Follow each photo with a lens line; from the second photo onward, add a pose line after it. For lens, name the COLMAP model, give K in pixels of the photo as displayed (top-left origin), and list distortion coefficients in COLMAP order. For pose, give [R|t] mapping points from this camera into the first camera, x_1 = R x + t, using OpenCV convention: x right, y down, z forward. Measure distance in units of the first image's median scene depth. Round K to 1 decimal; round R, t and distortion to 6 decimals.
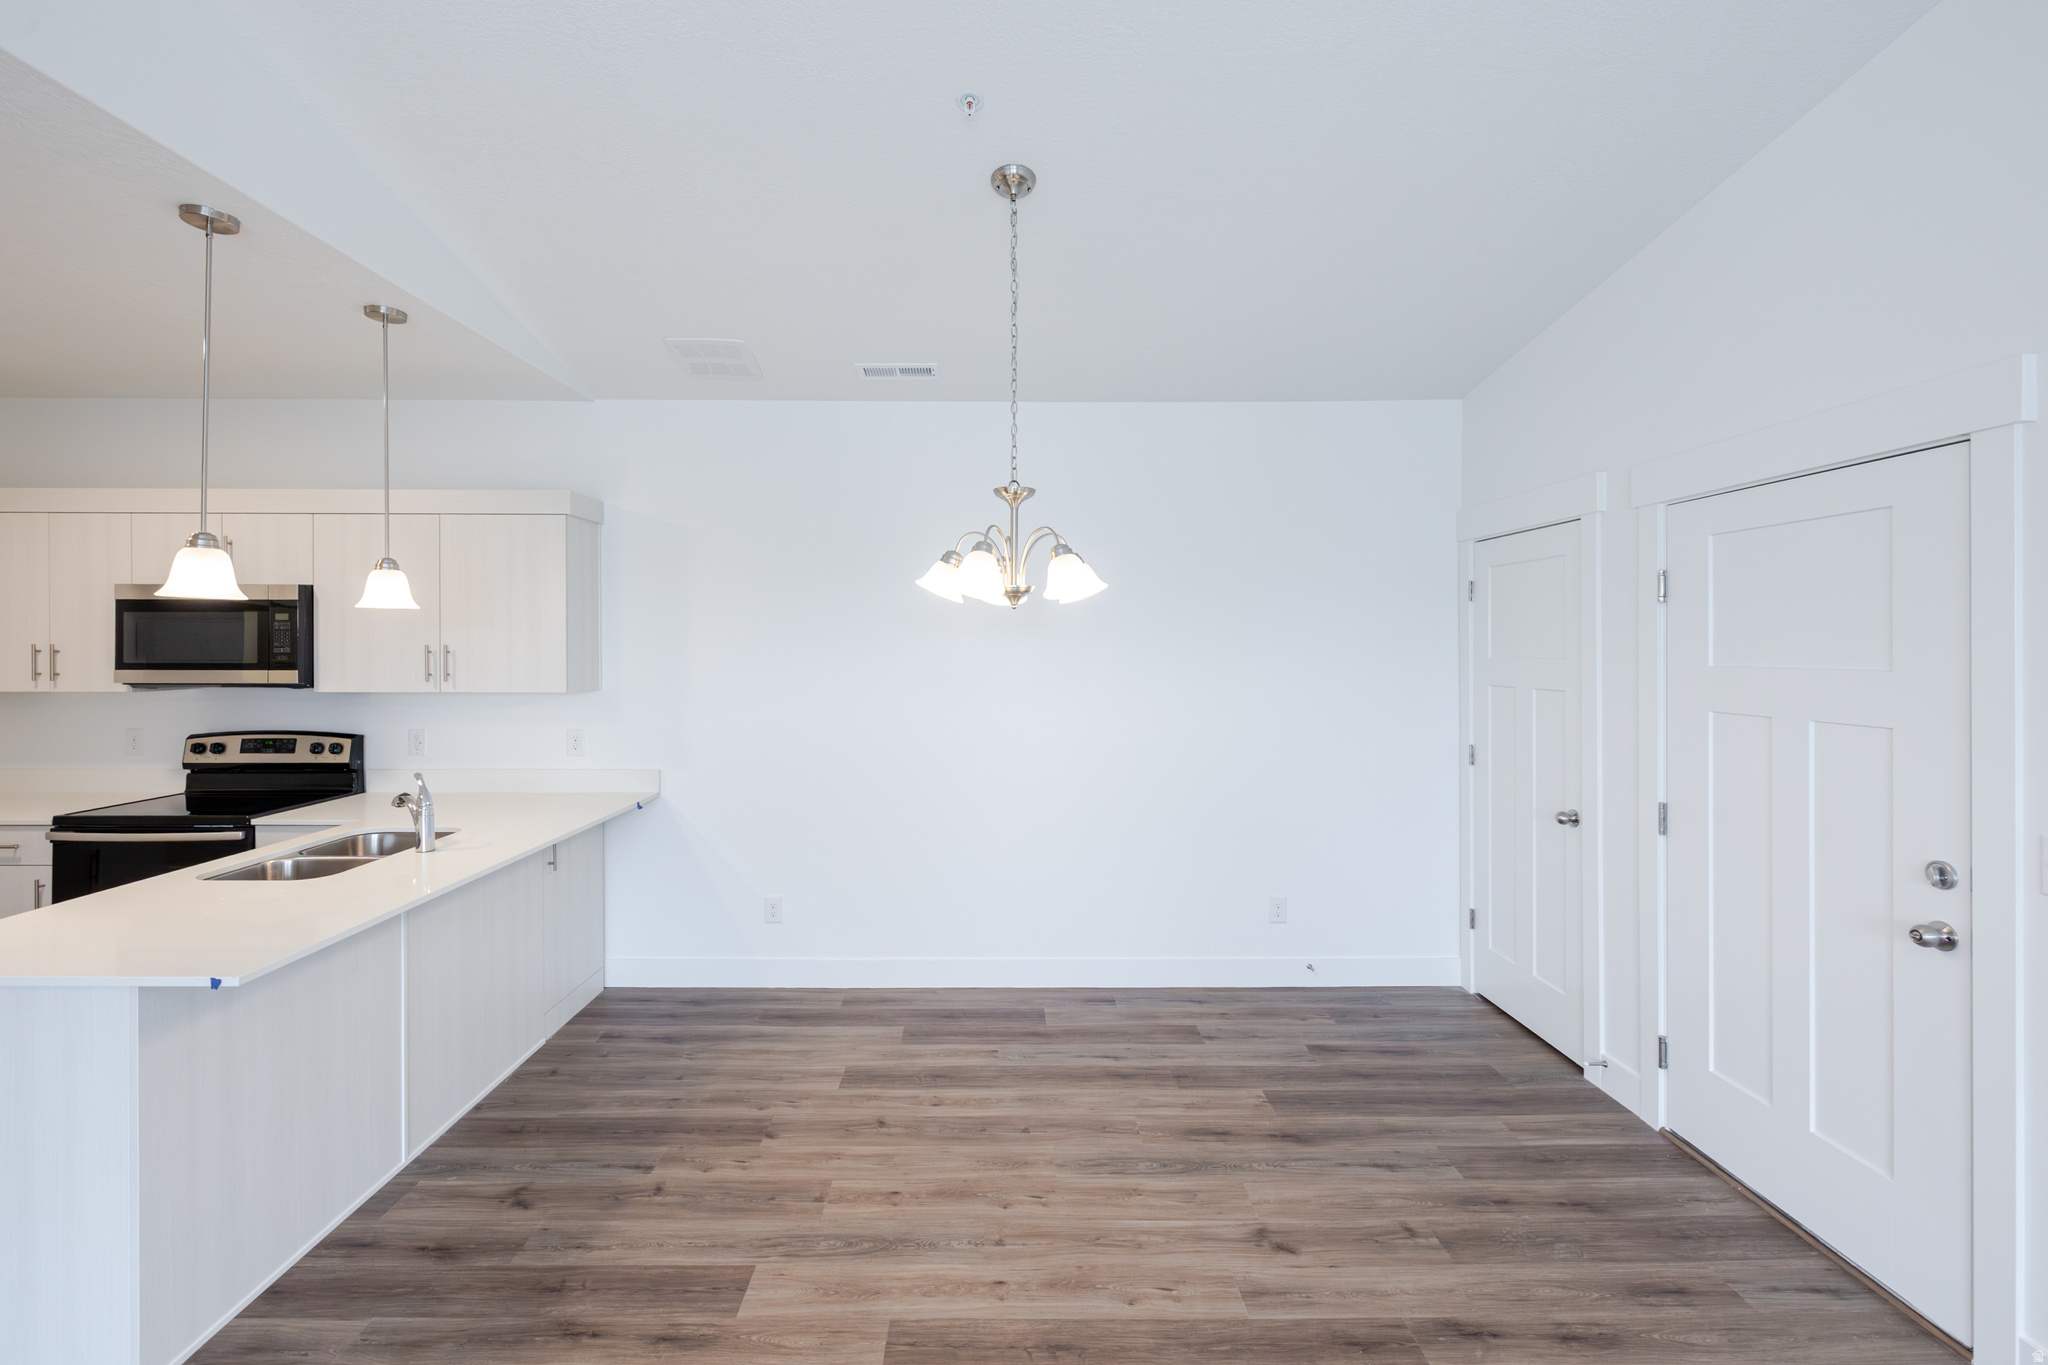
lens RADIAL K [[902.4, 0, 1016.6], [0, 902.4, 634.1], [0, 0, 1]] dist [0.000771, 0.000461]
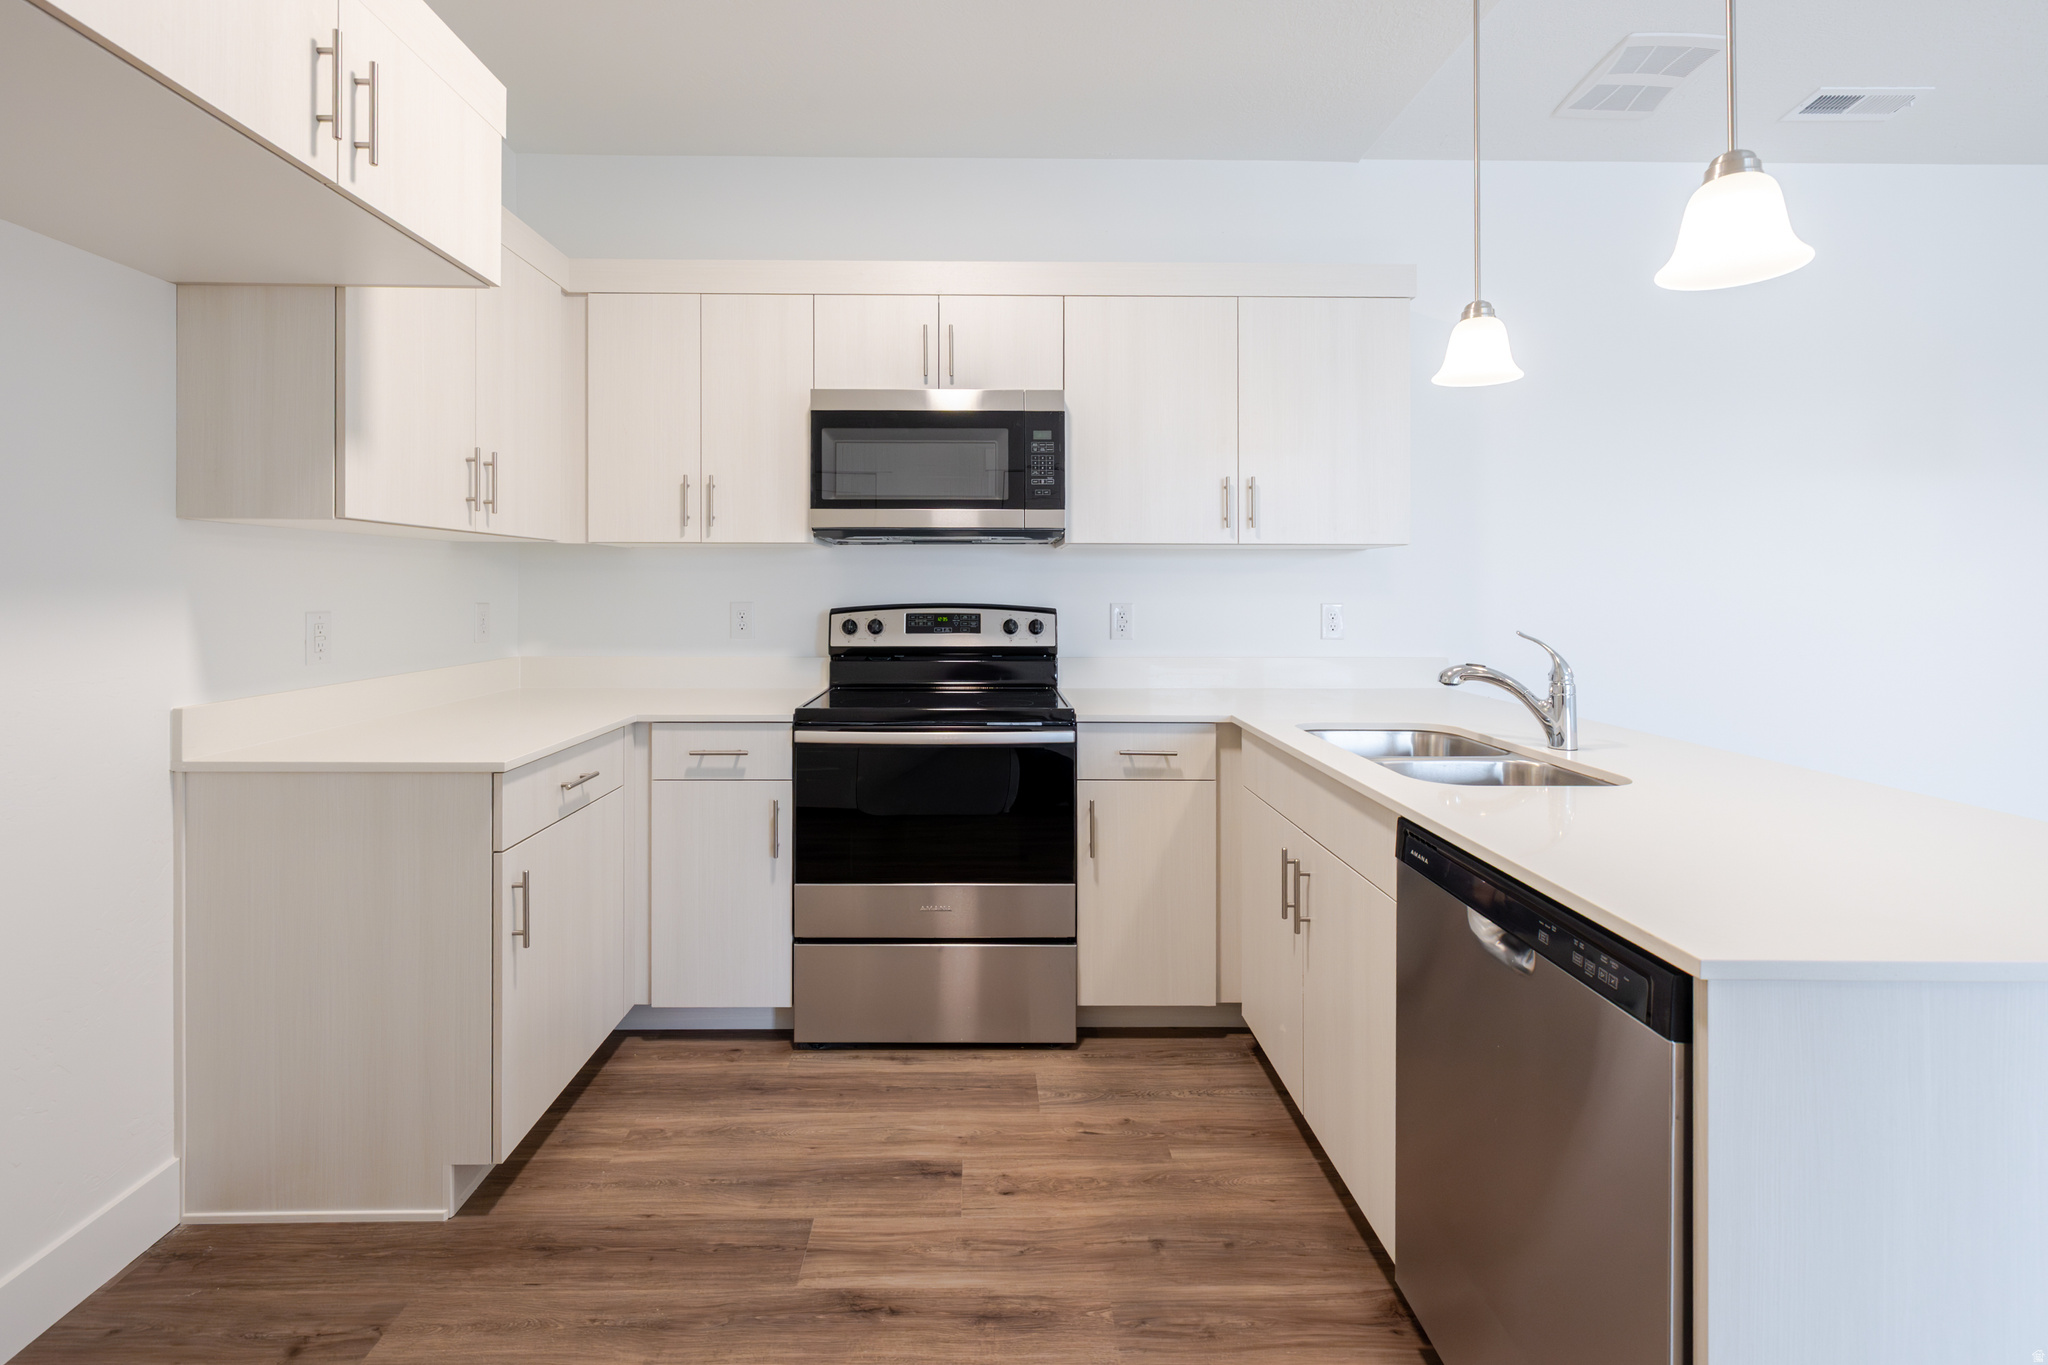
lens RADIAL K [[880.0, 0, 1009.6], [0, 880.0, 589.6], [0, 0, 1]] dist [-0.013621, 0.000196]
pose [[0.999960, -0.000521, 0.008938, -0.891643], [0.000437, 0.999956, 0.009400, 0.101915], [-0.008942, -0.009396, 0.999916, 0.318261]]
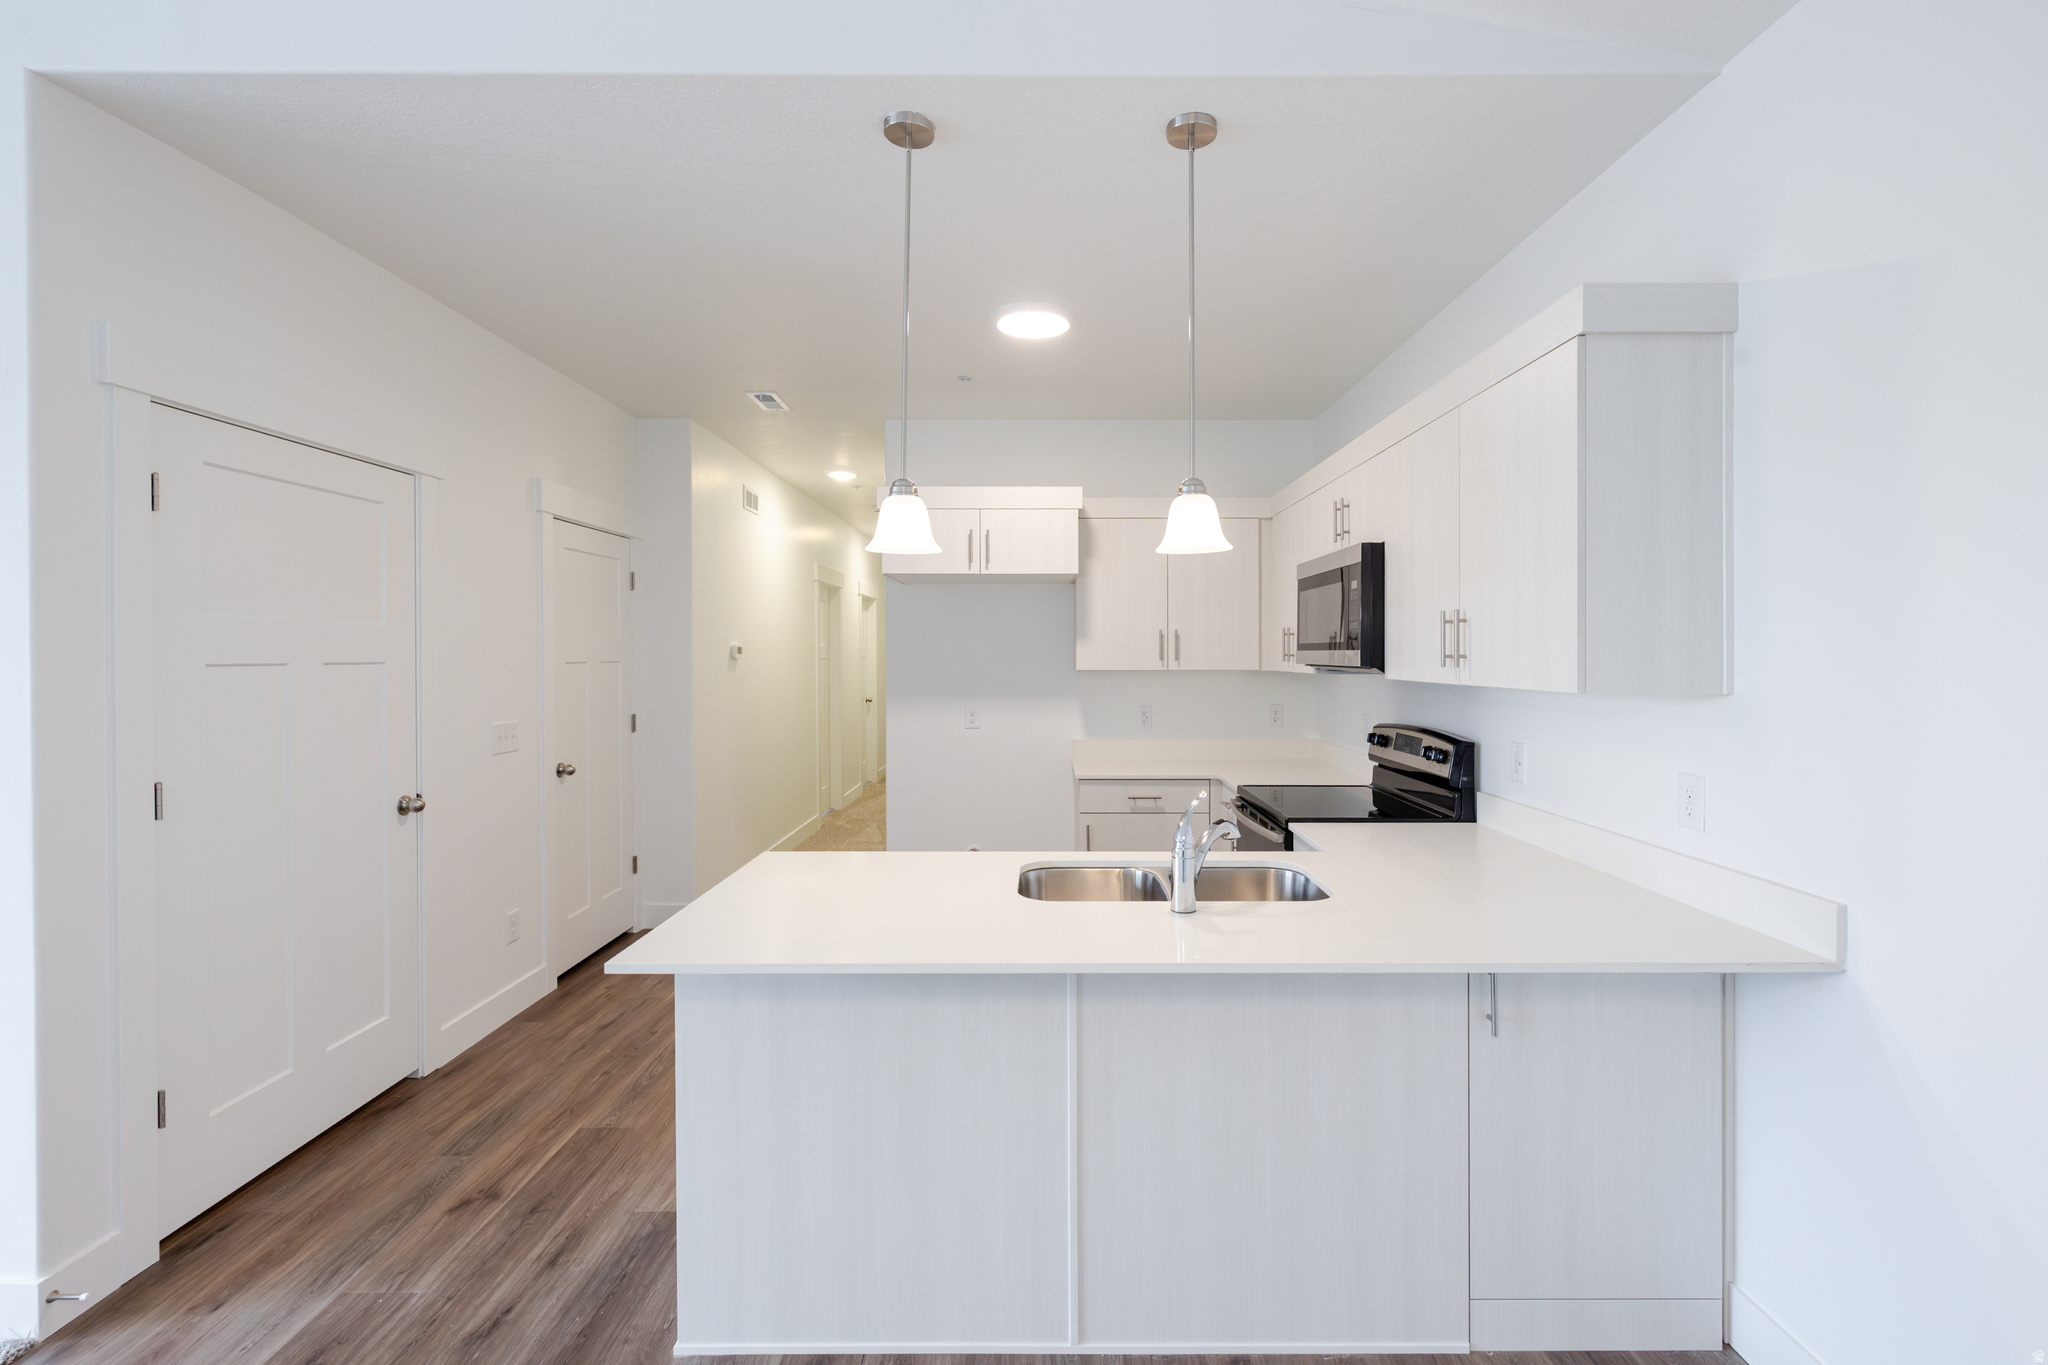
lens RADIAL K [[888.2, 0, 1017.2], [0, 888.2, 656.8], [0, 0, 1]] dist [-0.001102, -0.000063]
pose [[-0.022762, -0.001100, -0.999740, -0.000822], [0.009166, 0.999957, -0.001309, 0.047070], [0.999699, -0.009194, -0.022751, 0.753705]]
